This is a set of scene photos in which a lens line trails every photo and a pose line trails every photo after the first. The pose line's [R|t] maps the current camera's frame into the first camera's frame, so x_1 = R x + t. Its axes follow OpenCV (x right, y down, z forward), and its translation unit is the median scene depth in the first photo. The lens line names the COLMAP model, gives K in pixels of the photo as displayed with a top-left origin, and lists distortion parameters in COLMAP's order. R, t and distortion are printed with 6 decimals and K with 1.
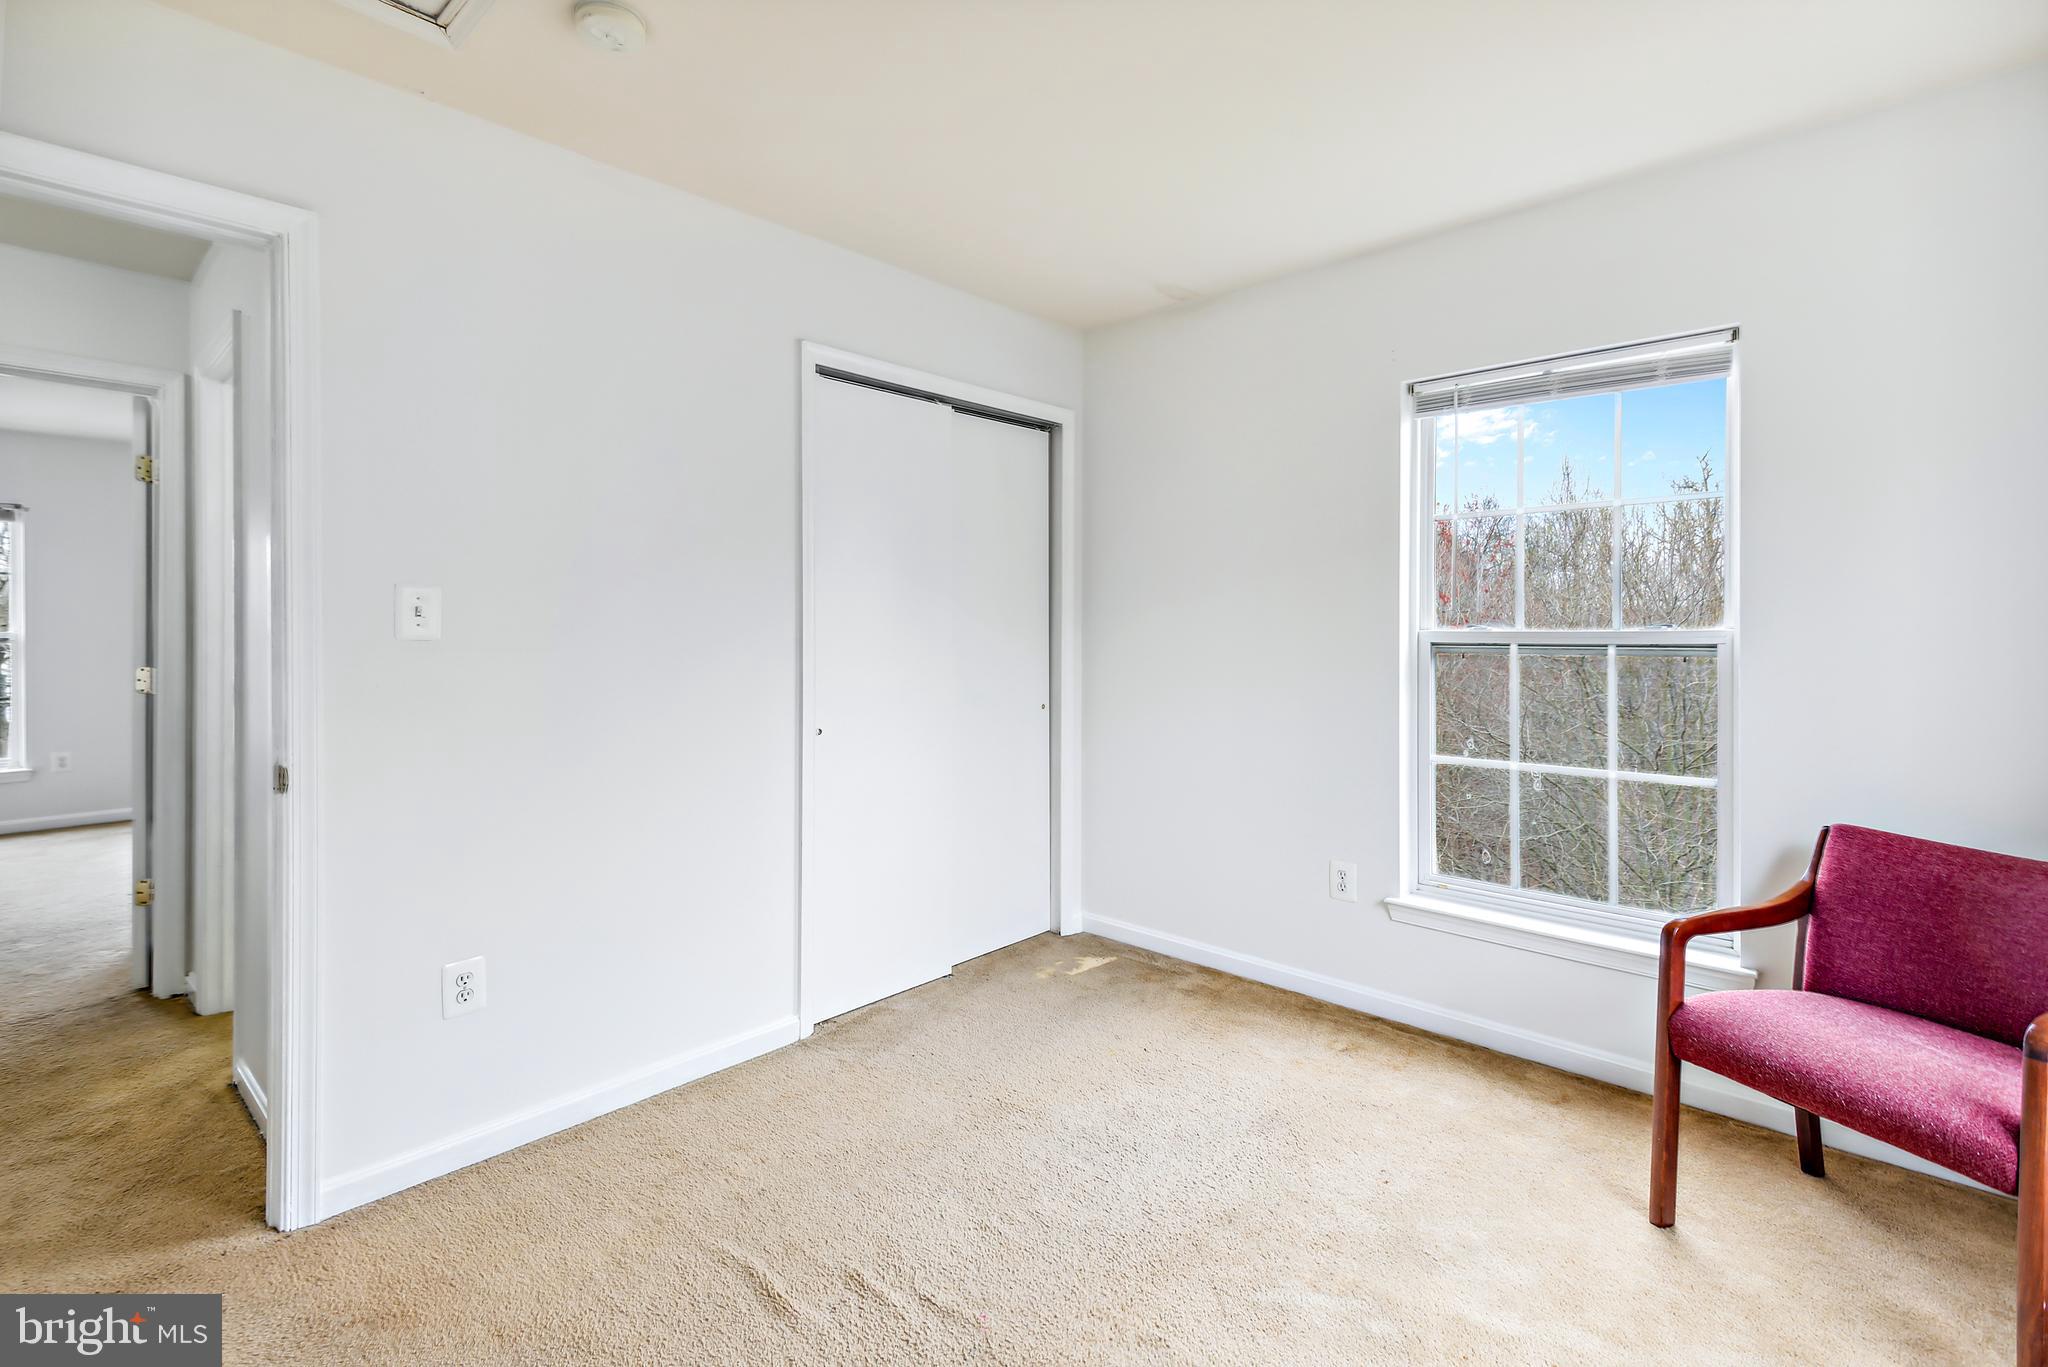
lens RADIAL K [[937.4, 0, 1032.0], [0, 937.4, 638.4], [0, 0, 1]] dist [0.018420, -0.007107]
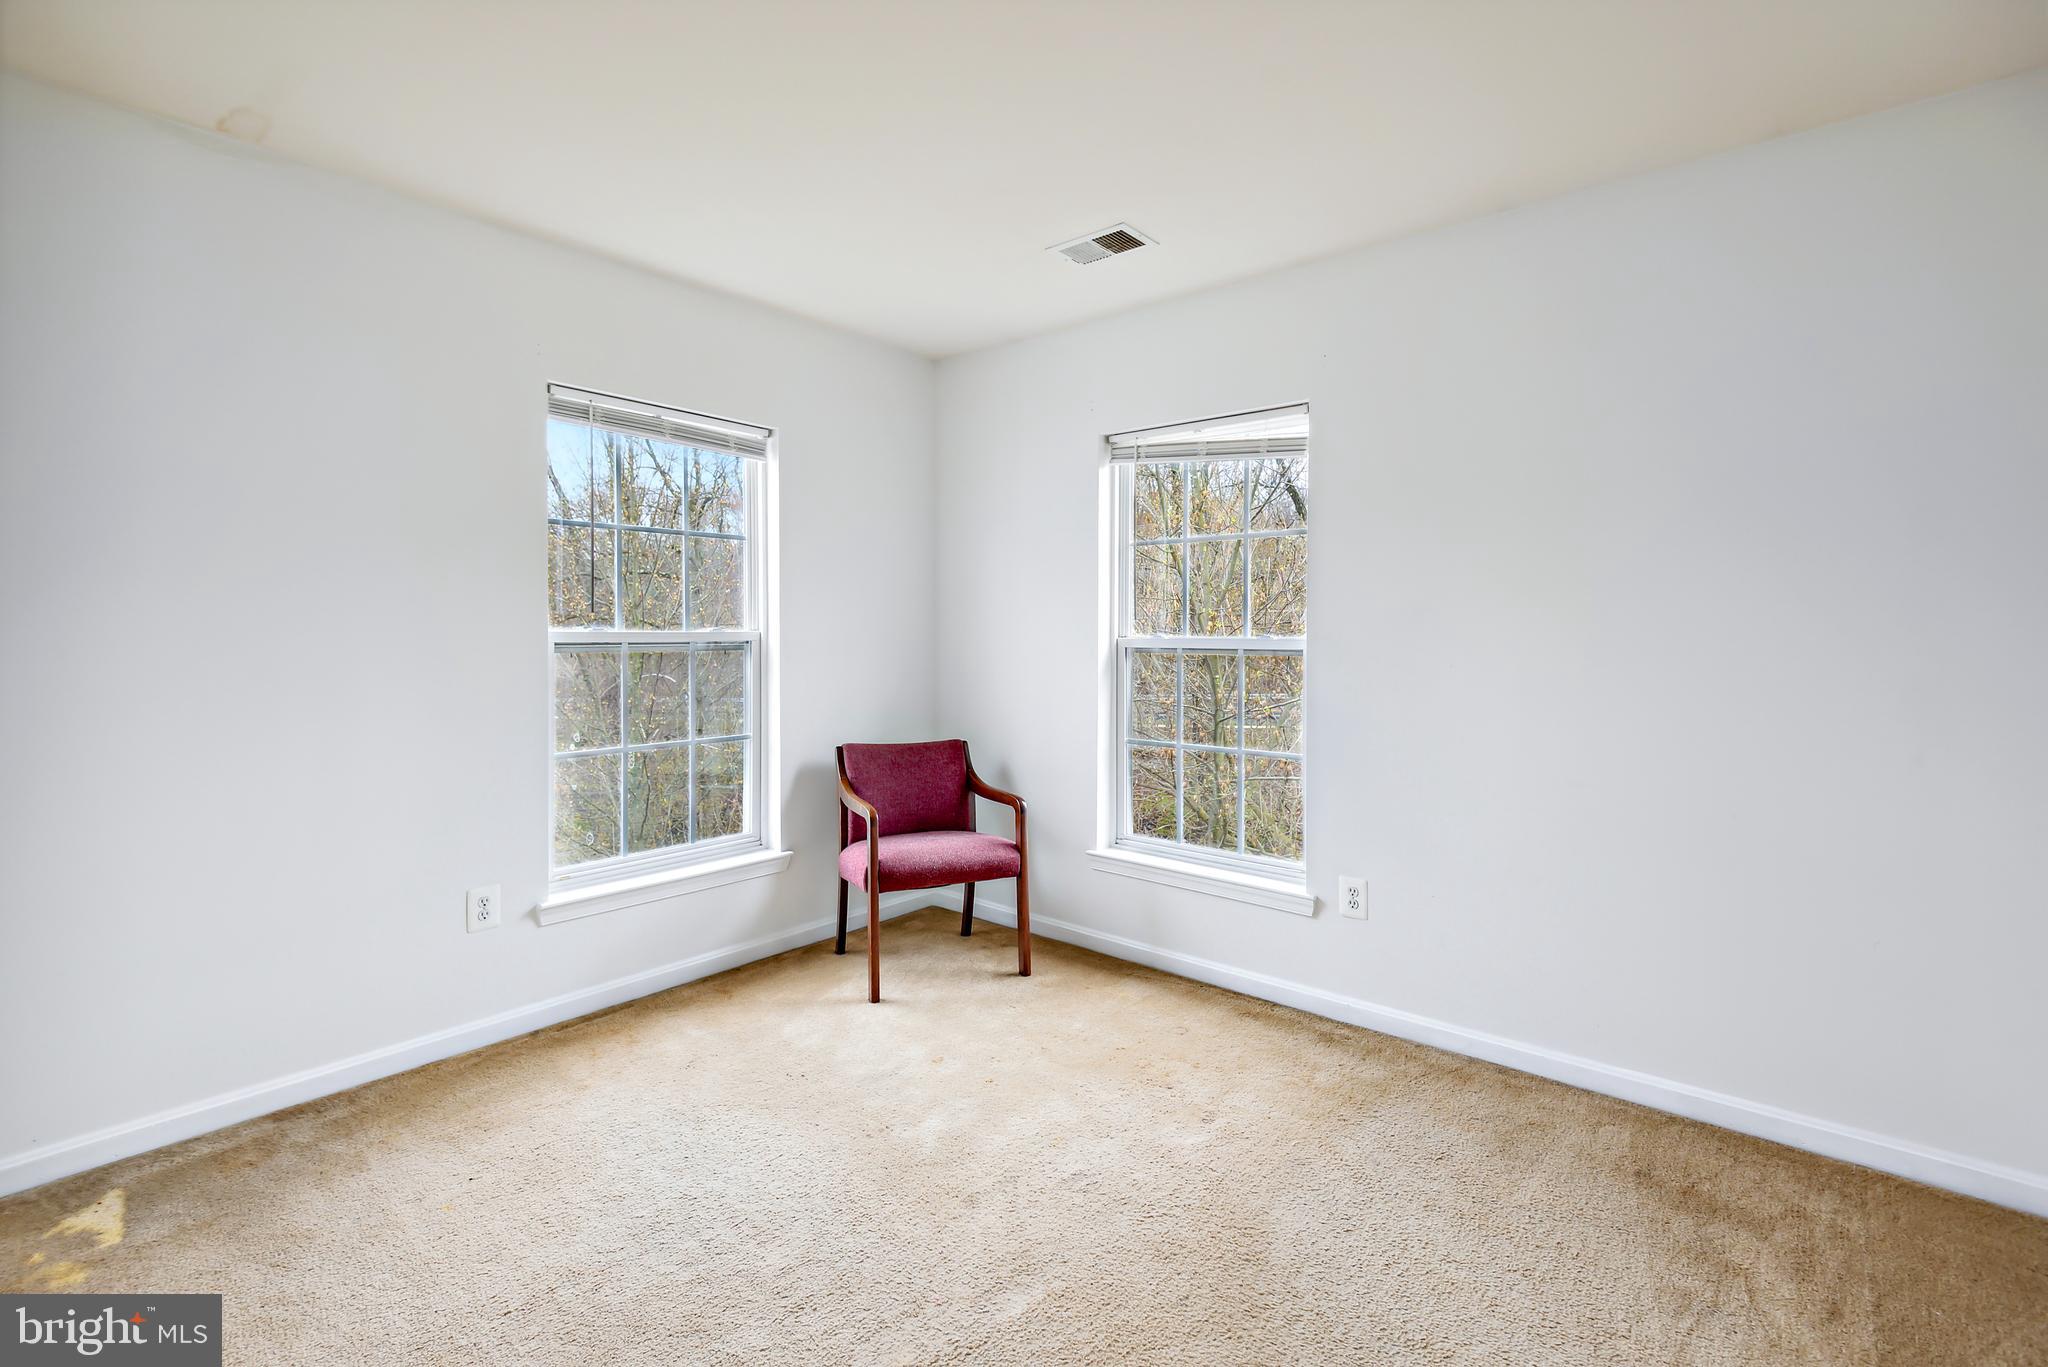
lens RADIAL K [[927.8, 0, 1031.8], [0, 927.8, 639.0], [0, 0, 1]] dist [0.026974, -0.014289]
pose [[-0.057402, -0.012517, 0.998273, -0.639862], [0.002608, 0.999916, 0.012688, -0.011561], [-0.998348, 0.003332, -0.057365, 0.566371]]
